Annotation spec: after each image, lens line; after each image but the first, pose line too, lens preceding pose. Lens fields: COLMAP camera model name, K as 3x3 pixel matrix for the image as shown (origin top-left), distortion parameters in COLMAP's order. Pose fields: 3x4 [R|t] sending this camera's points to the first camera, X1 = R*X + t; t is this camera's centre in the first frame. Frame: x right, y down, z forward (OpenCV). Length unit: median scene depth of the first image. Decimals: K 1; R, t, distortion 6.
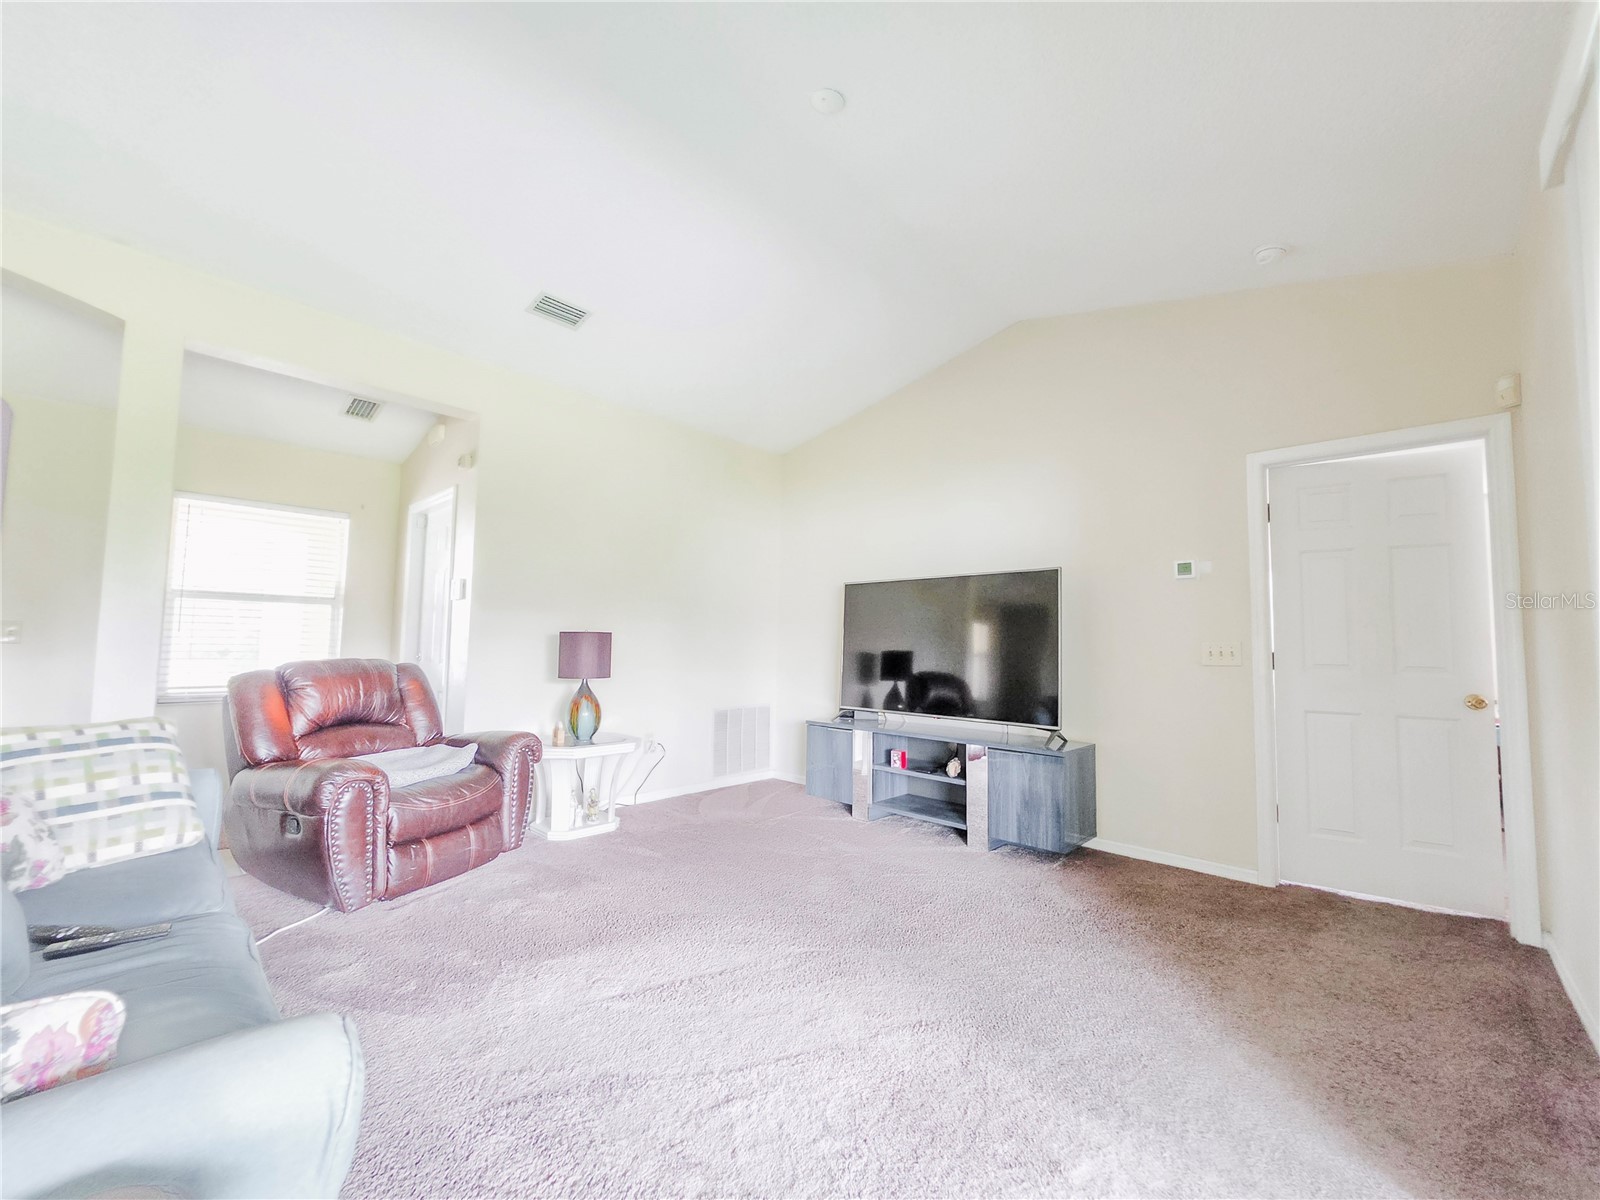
lens RADIAL K [[645.8, 0, 797.7], [0, 645.8, 602.4], [0, 0, 1]] dist [-0.009173, 0.003422]
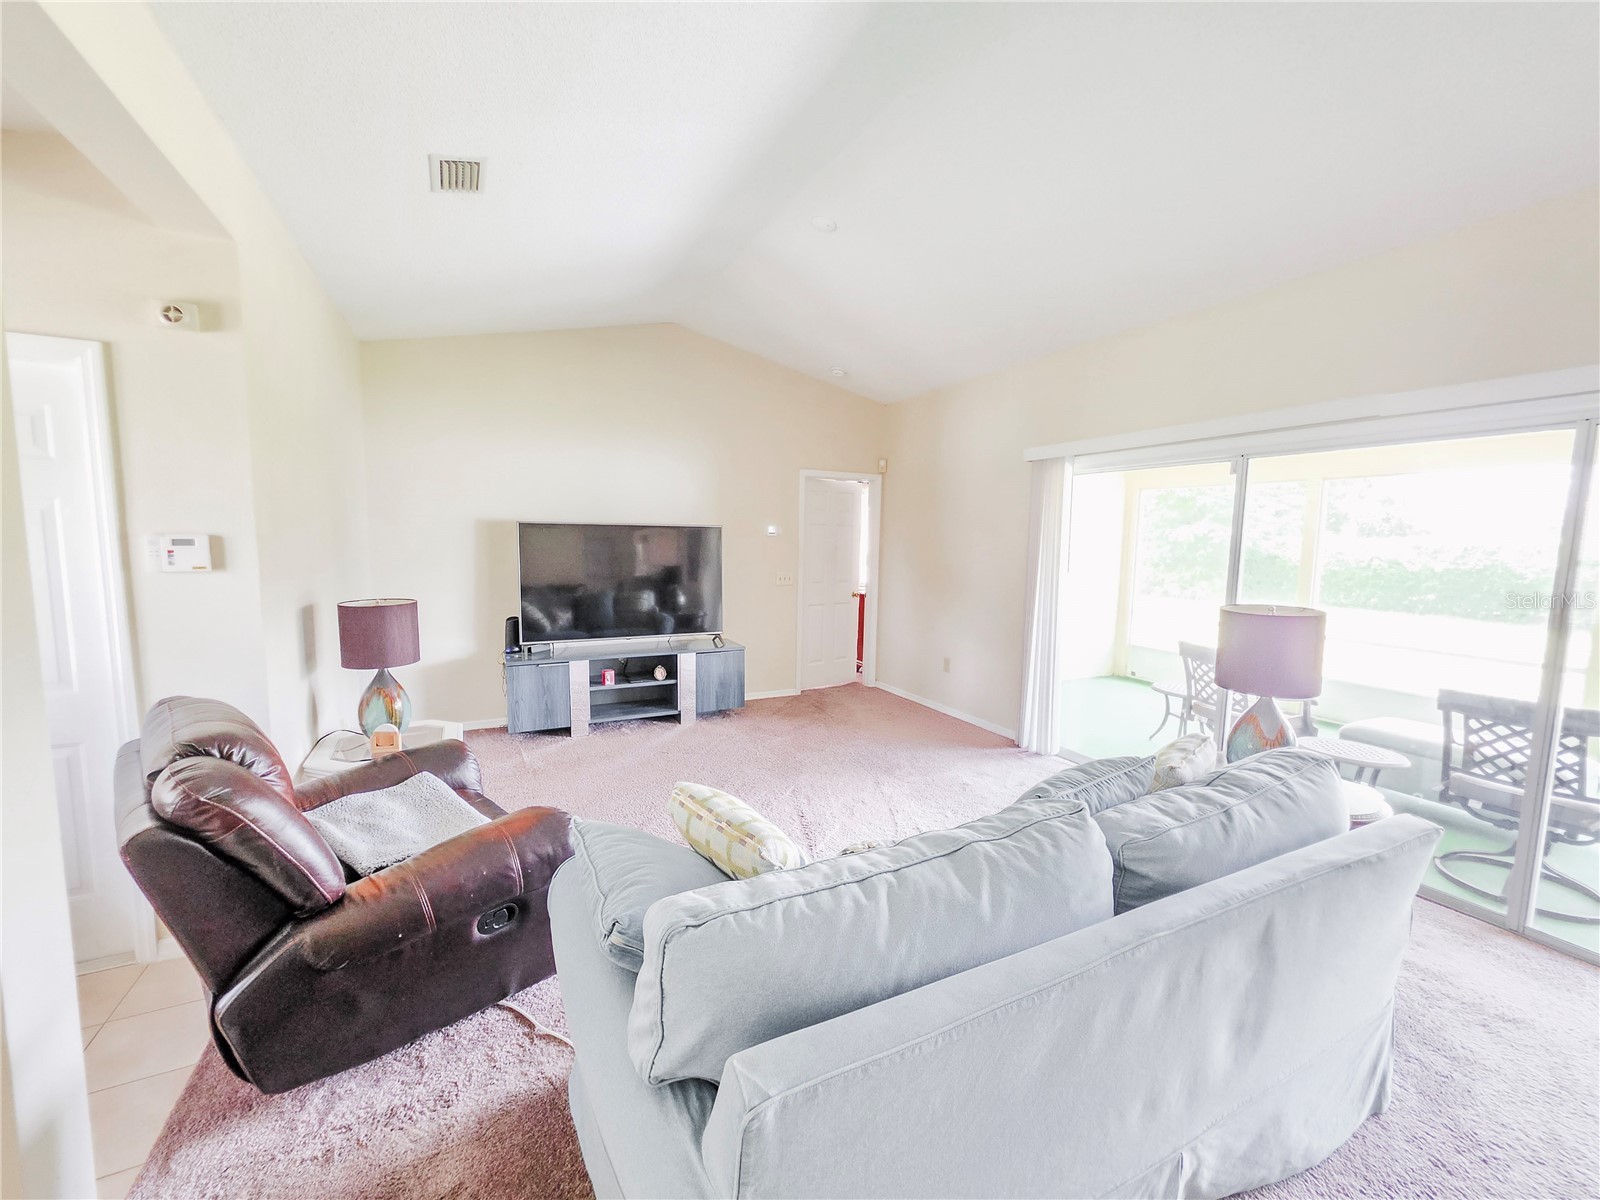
lens RADIAL K [[638.9, 0, 796.1], [0, 638.9, 600.6], [0, 0, 1]] dist [-0.002304, -0.000052]
pose [[0.336982, -0.106659, 0.935450, -0.915415], [-0.074958, 0.987369, 0.139582, -0.101052], [-0.938523, -0.117156, 0.324730, 0.334771]]
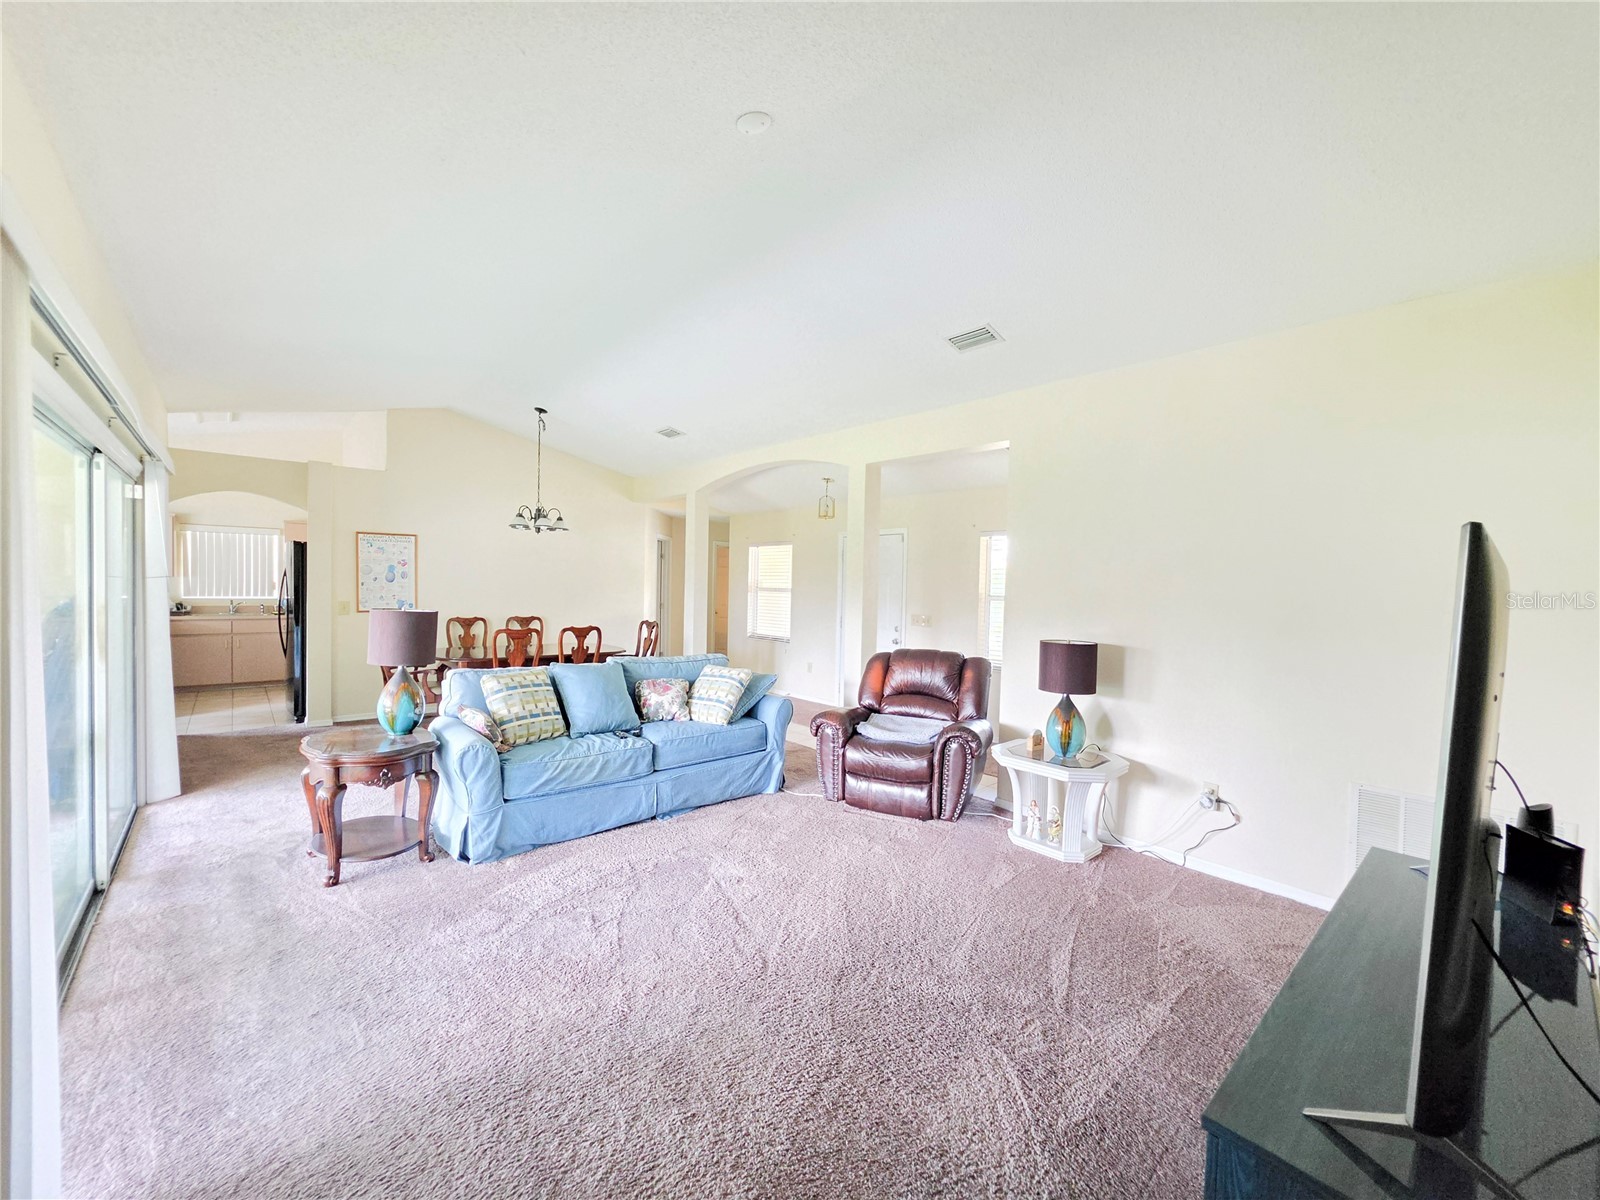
lens RADIAL K [[637.7, 0, 798.1], [0, 637.7, 601.3], [0, 0, 1]] dist [-0.006276, -0.000290]
pose [[-0.080626, 0.004339, -0.996735, 0.672796], [0.039158, 0.999232, 0.001182, -0.030663], [0.995975, -0.038935, -0.080734, 0.749102]]
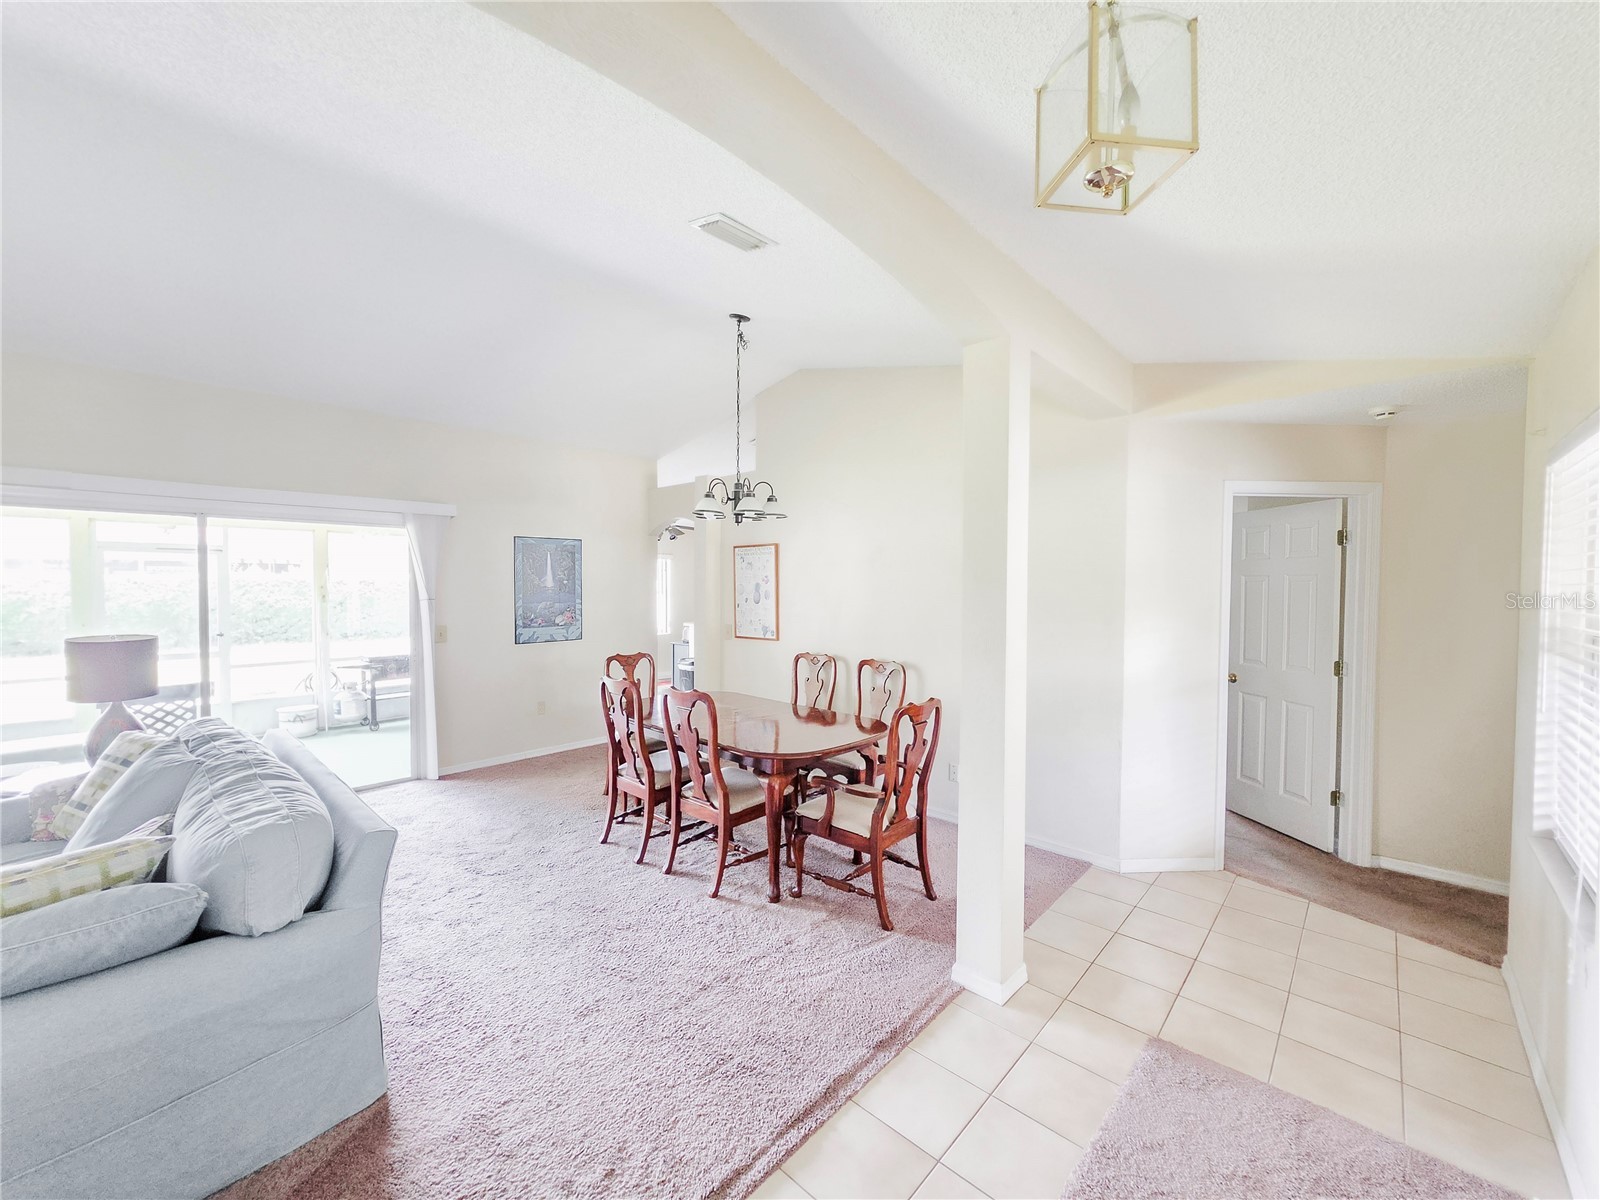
lens RADIAL K [[642.9, 0, 795.3], [0, 642.9, 600.2], [0, 0, 1]] dist [-0.003083, 0.000908]
pose [[-0.999489, -0.025848, -0.018792, -1.056162], [-0.025082, 0.998888, -0.039909, -0.077193], [0.019802, -0.039418, -0.999027, 0.956489]]
